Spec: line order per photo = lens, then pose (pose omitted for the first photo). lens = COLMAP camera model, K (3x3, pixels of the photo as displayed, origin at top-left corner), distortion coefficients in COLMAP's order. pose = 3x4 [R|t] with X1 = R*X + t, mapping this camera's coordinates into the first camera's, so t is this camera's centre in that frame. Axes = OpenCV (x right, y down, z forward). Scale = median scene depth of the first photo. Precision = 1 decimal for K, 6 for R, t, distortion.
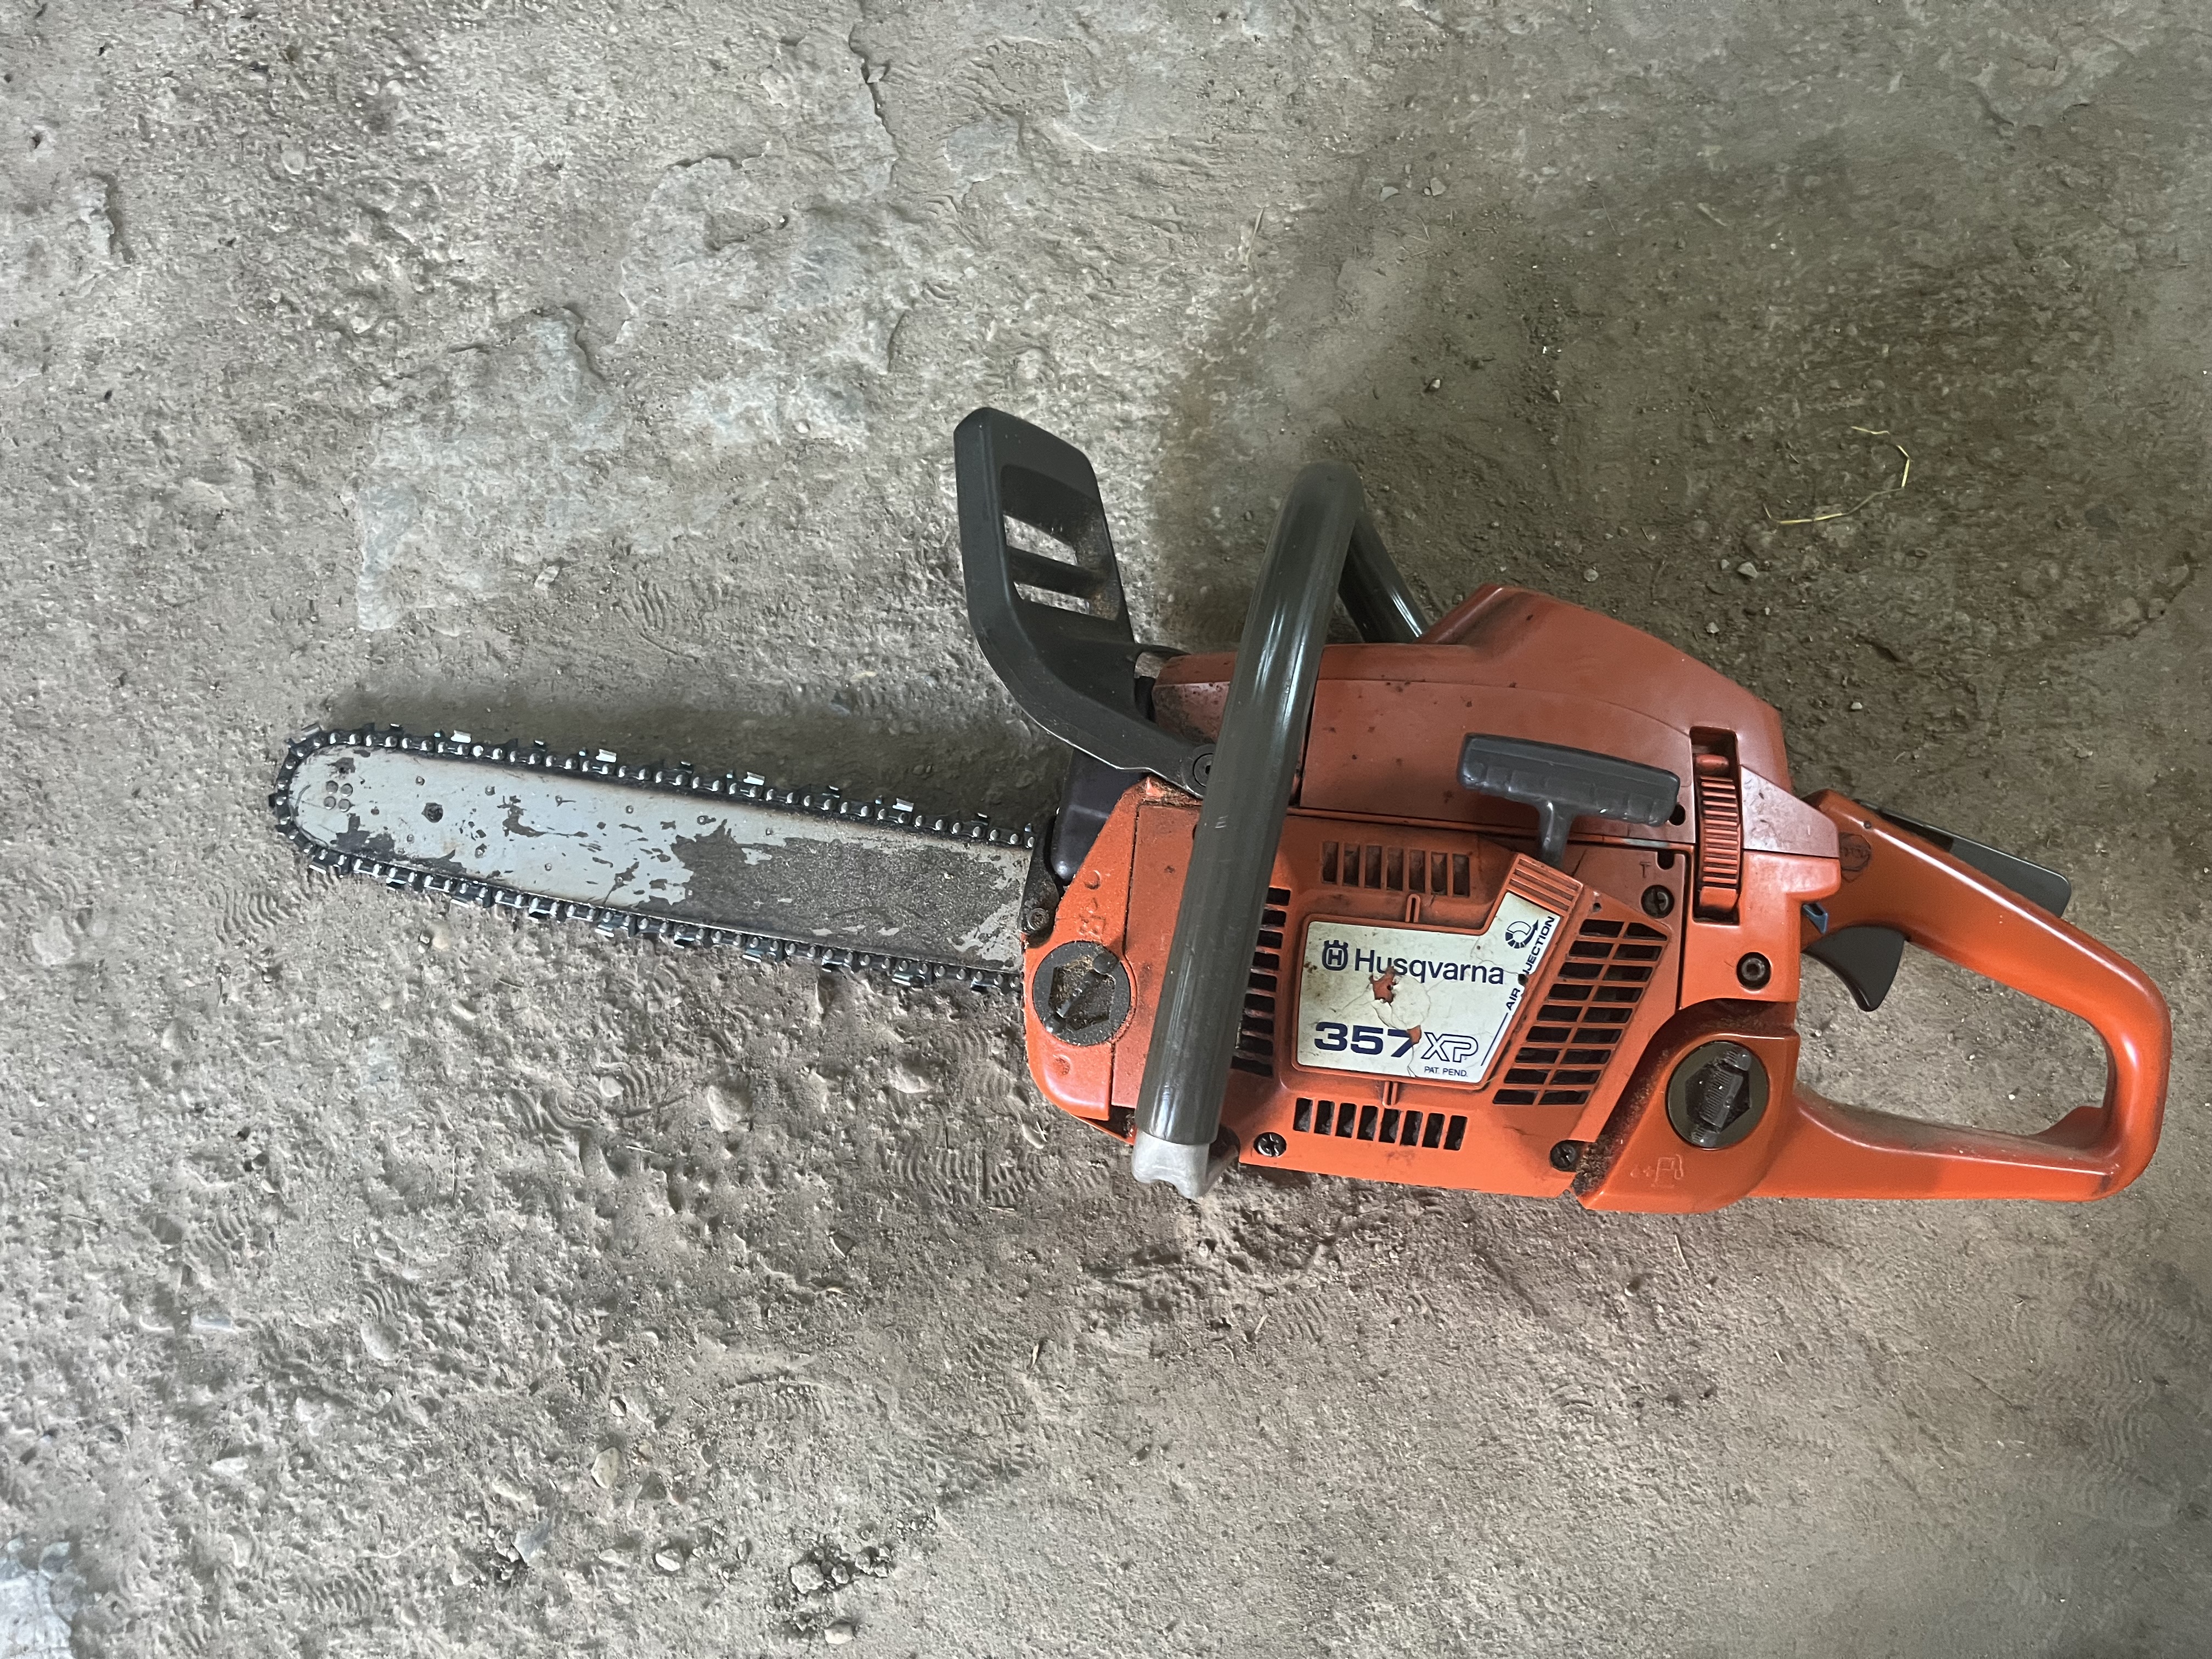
lens RADIAL K [[1683.1, 0, 1098.5], [0, 1683.1, 818.7], [0, 0, 1]] dist [0.036674, -0.051879]
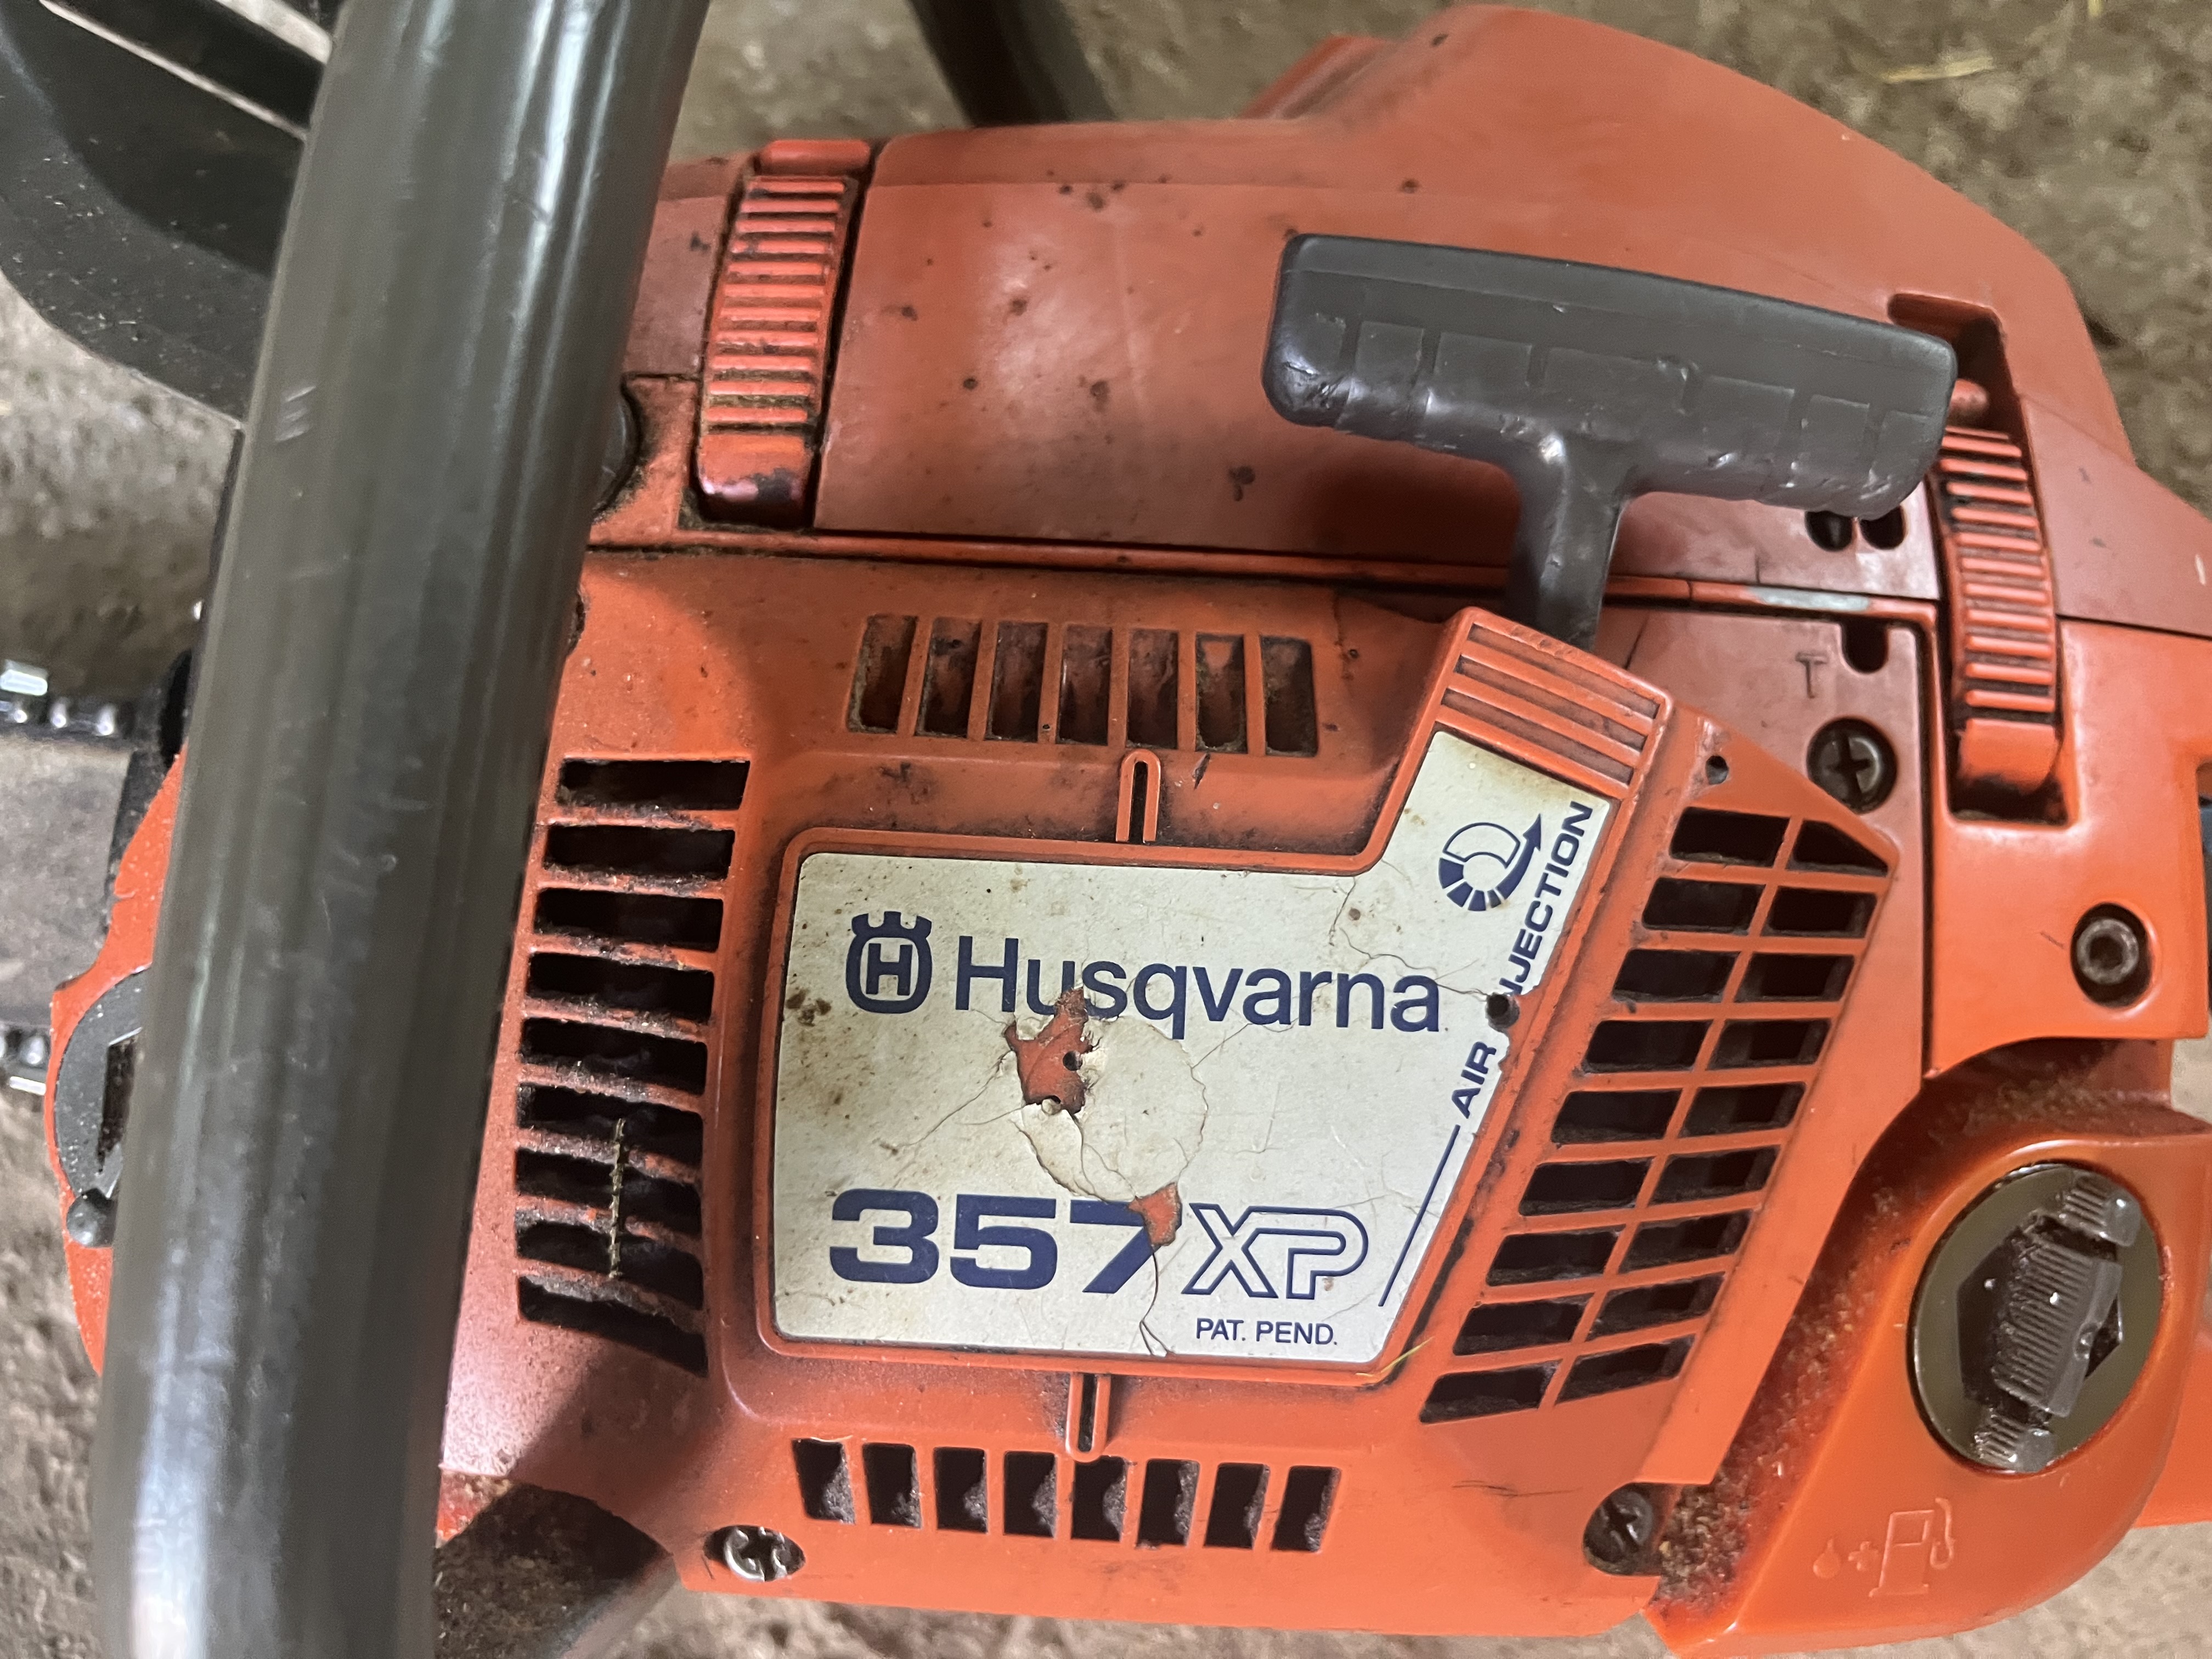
lens RADIAL K [[1683.1, 0, 1109.8], [0, 1683.1, 815.7], [0, 0, 1]] dist [0.036674, -0.051879]
pose [[0.993709, -0.036509, 0.105880, 0.147615], [0.039300, 0.998930, -0.024396, 0.063276], [-0.104876, 0.028403, 0.994080, 0.690794]]
